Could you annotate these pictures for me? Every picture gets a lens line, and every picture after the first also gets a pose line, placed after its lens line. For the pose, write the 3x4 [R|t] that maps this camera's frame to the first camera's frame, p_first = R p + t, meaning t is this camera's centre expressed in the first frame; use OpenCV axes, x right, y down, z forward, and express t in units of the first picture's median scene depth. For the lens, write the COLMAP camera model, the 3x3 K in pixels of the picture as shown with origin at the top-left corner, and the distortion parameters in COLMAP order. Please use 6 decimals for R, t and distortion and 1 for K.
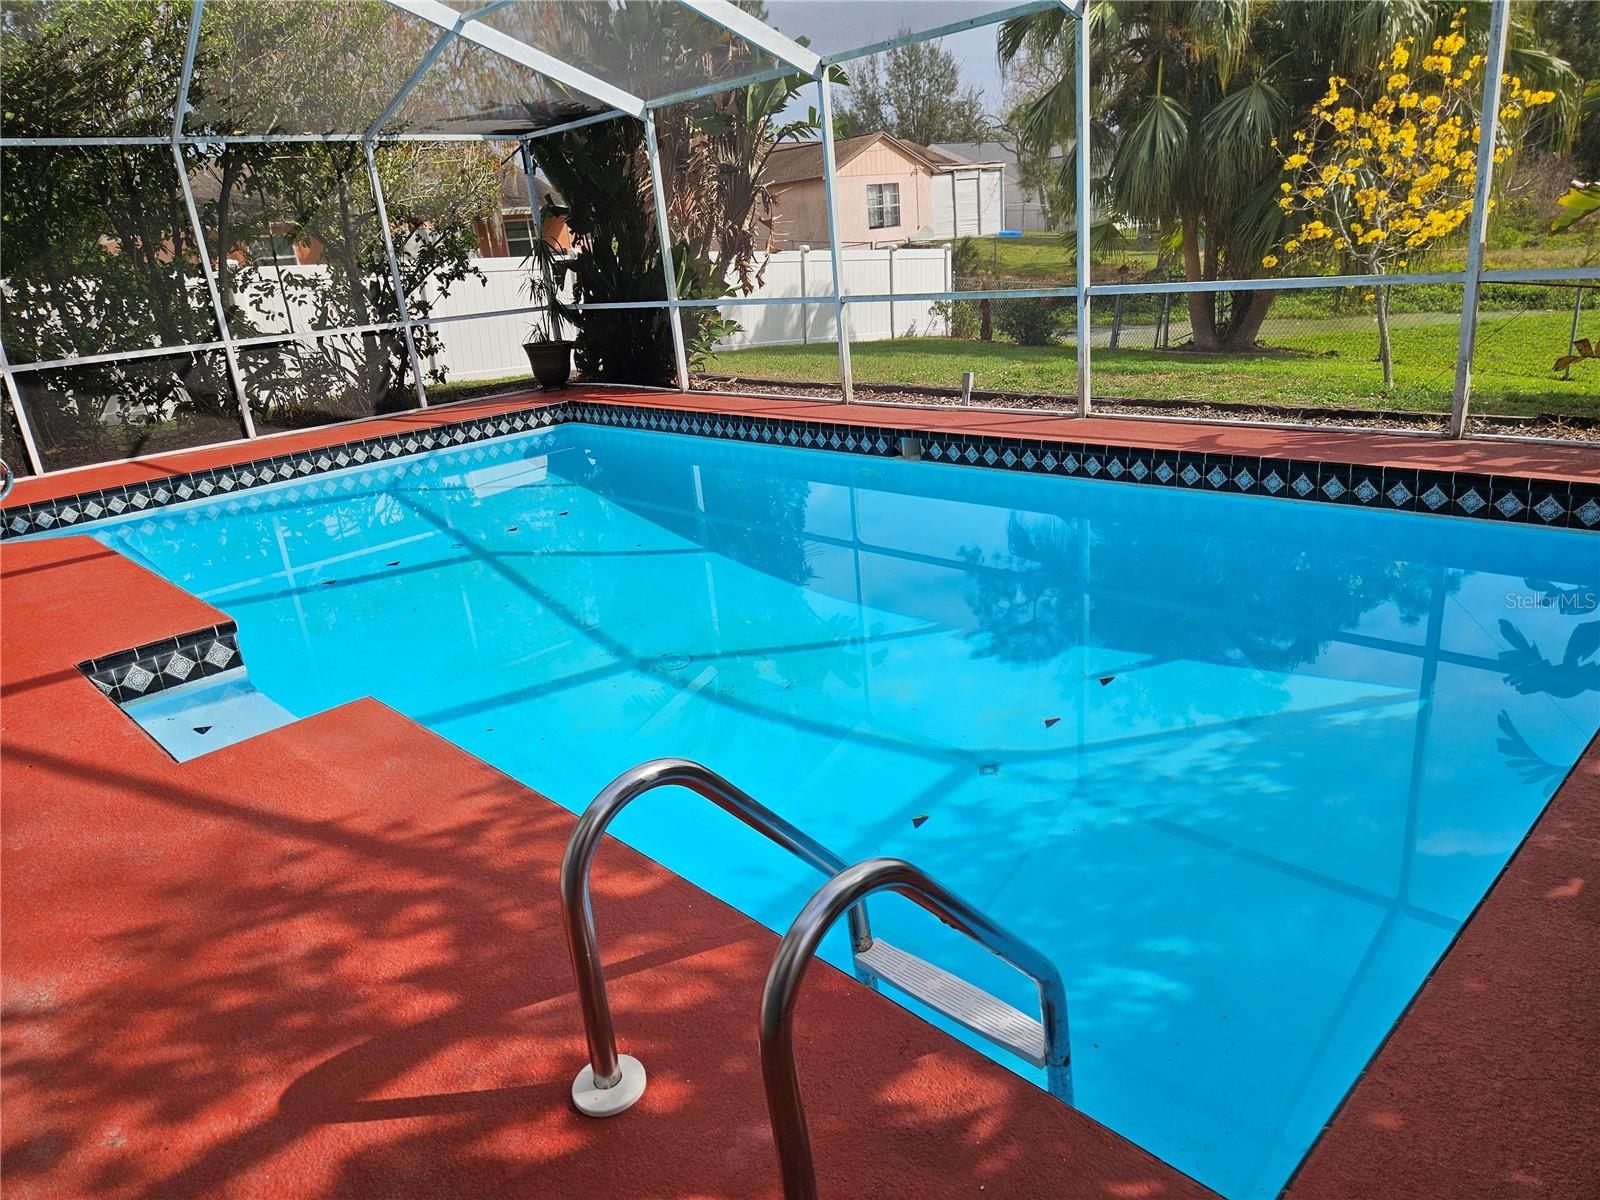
lens RADIAL K [[1069.1, 0, 800.0], [0, 1069.1, 600.0], [0, 0, 1]] dist [0.083615, -0.071834]
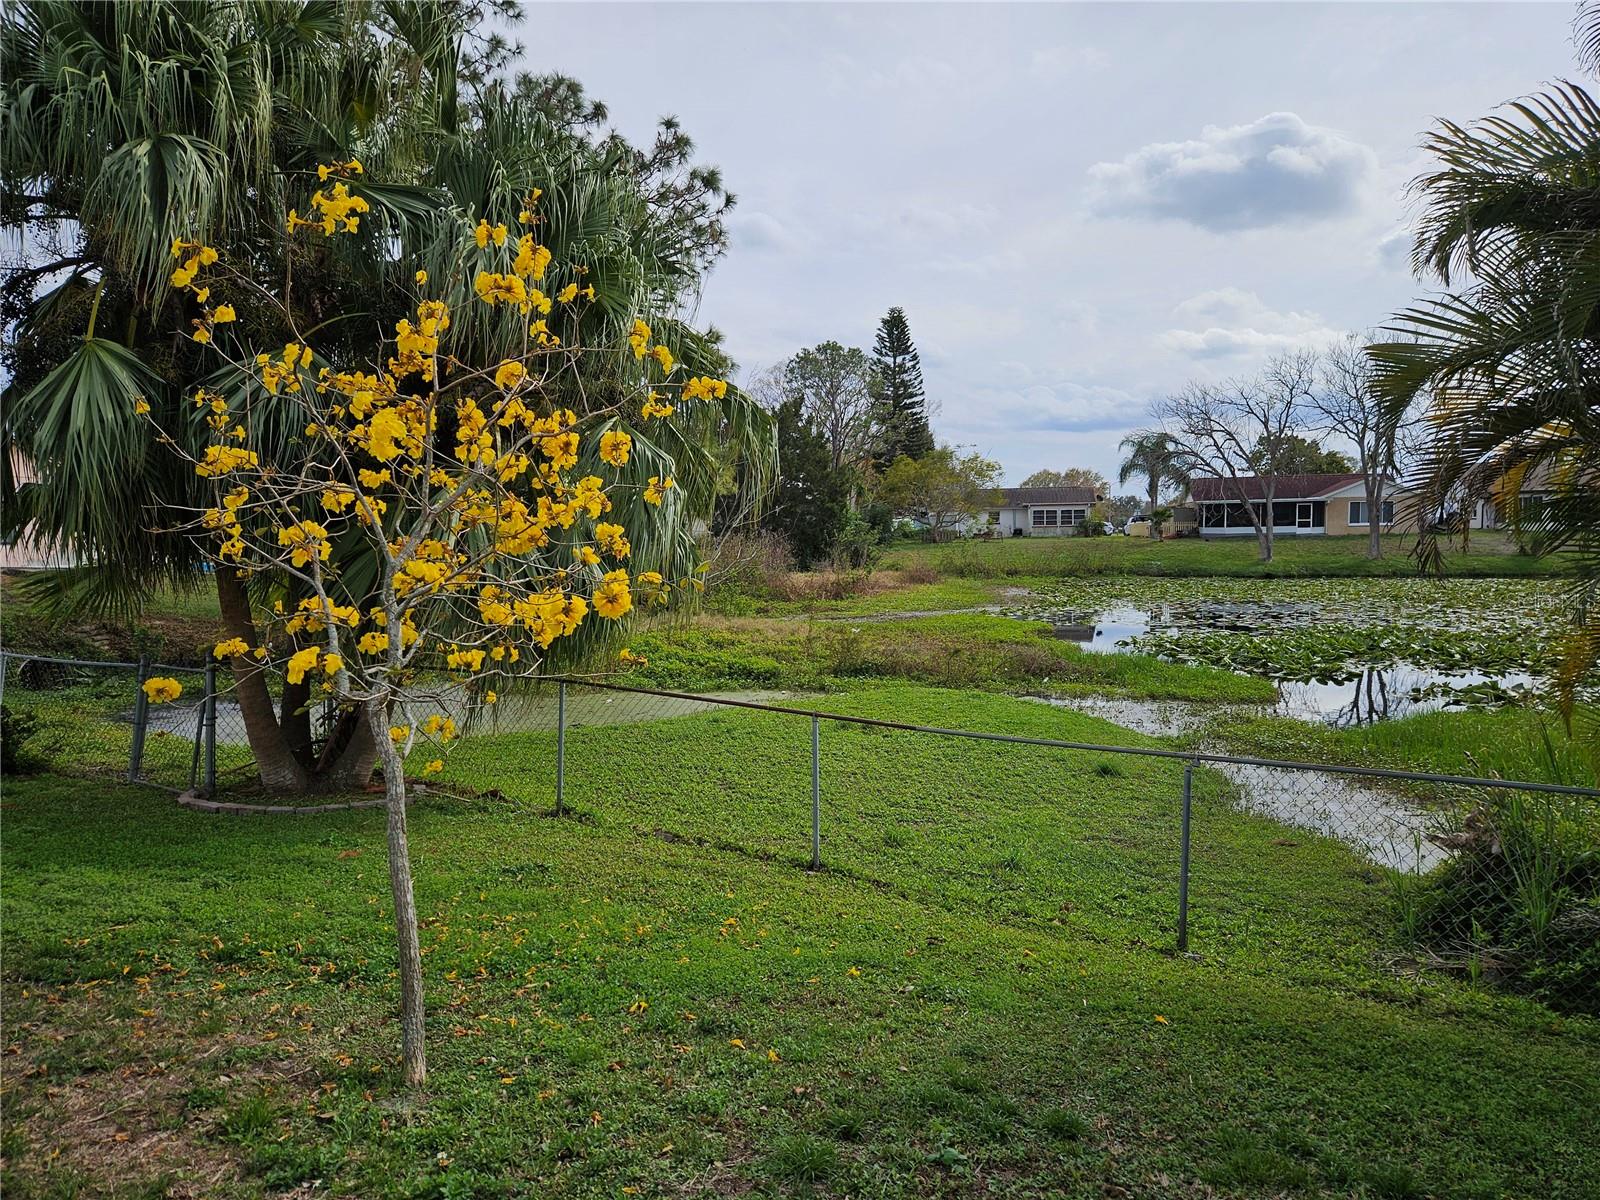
lens RADIAL K [[1069.1, 0, 800.0], [0, 1069.1, 600.0], [0, 0, 1]] dist [0.083615, -0.071834]
pose [[0.827499, 0.043917, 0.559748, 0.321499], [0.124304, 0.957868, -0.258917, -0.170905], [-0.547535, 0.283833, 0.787175, 0.448847]]
